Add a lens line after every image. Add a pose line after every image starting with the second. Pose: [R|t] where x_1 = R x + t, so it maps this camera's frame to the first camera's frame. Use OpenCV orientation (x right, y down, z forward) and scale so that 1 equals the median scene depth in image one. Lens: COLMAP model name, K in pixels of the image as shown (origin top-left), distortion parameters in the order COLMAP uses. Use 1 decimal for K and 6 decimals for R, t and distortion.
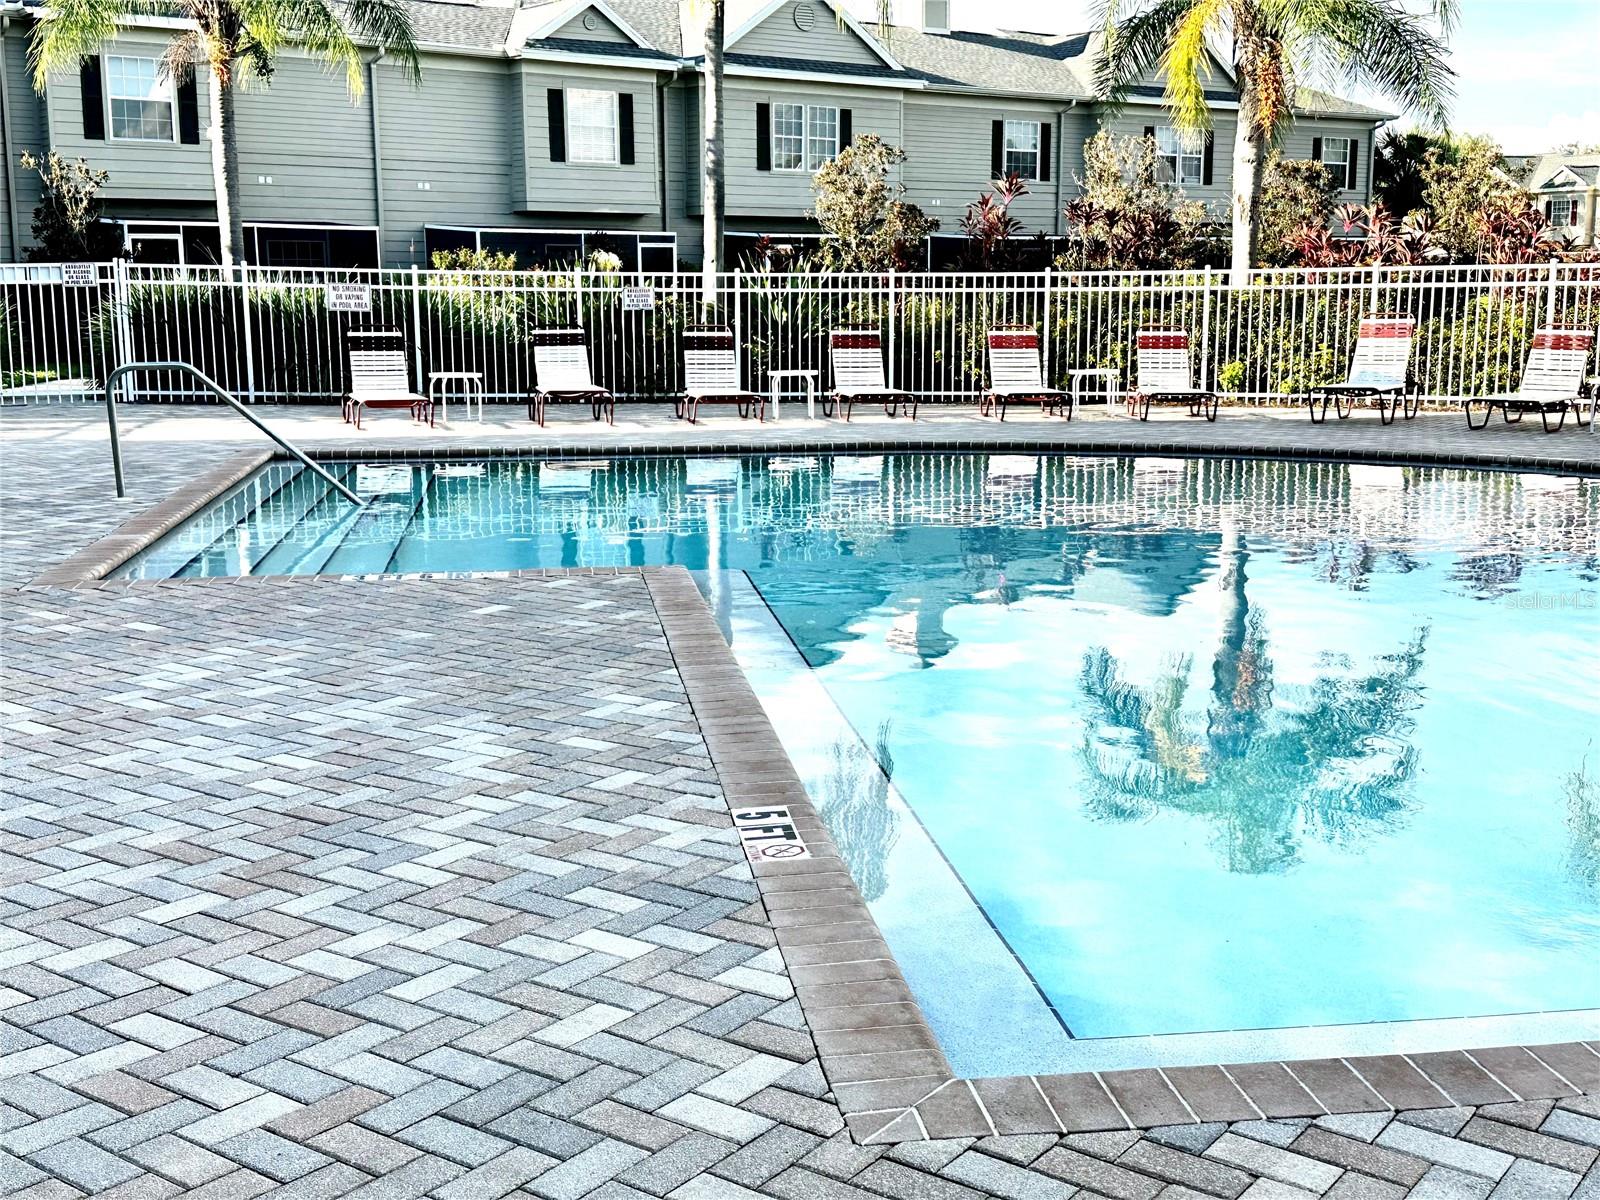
lens RADIAL K [[1876.7, 0, 812.4], [0, 1876.7, 601.9], [0, 0, 1]] dist [0.089100, 0.000000]
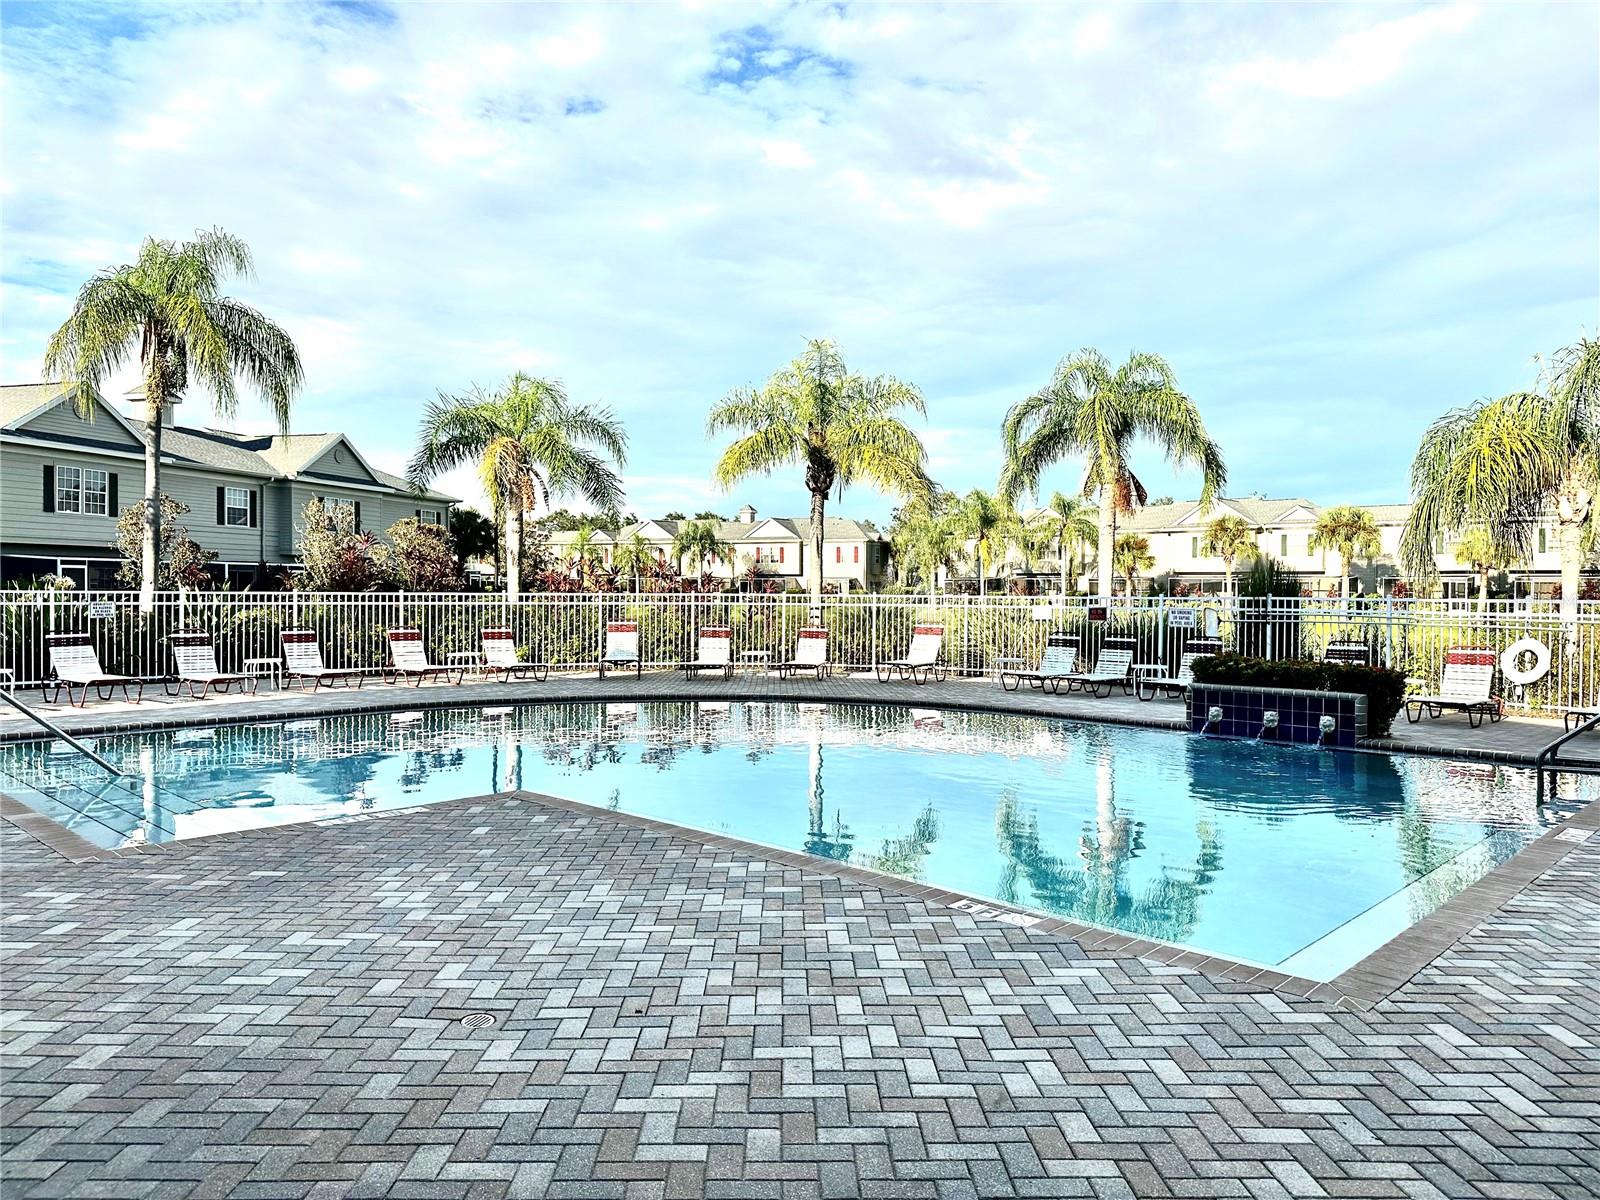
lens RADIAL K [[1140.9, 0, 787.9], [0, 1140.9, 590.7], [0, 0, 1]] dist [0.052461, -0.047661]
pose [[0.785360, 0.006423, 0.619006, -0.224931], [0.095148, 0.986811, -0.130959, -0.017035], [-0.611683, 0.161748, 0.774391, 0.038648]]
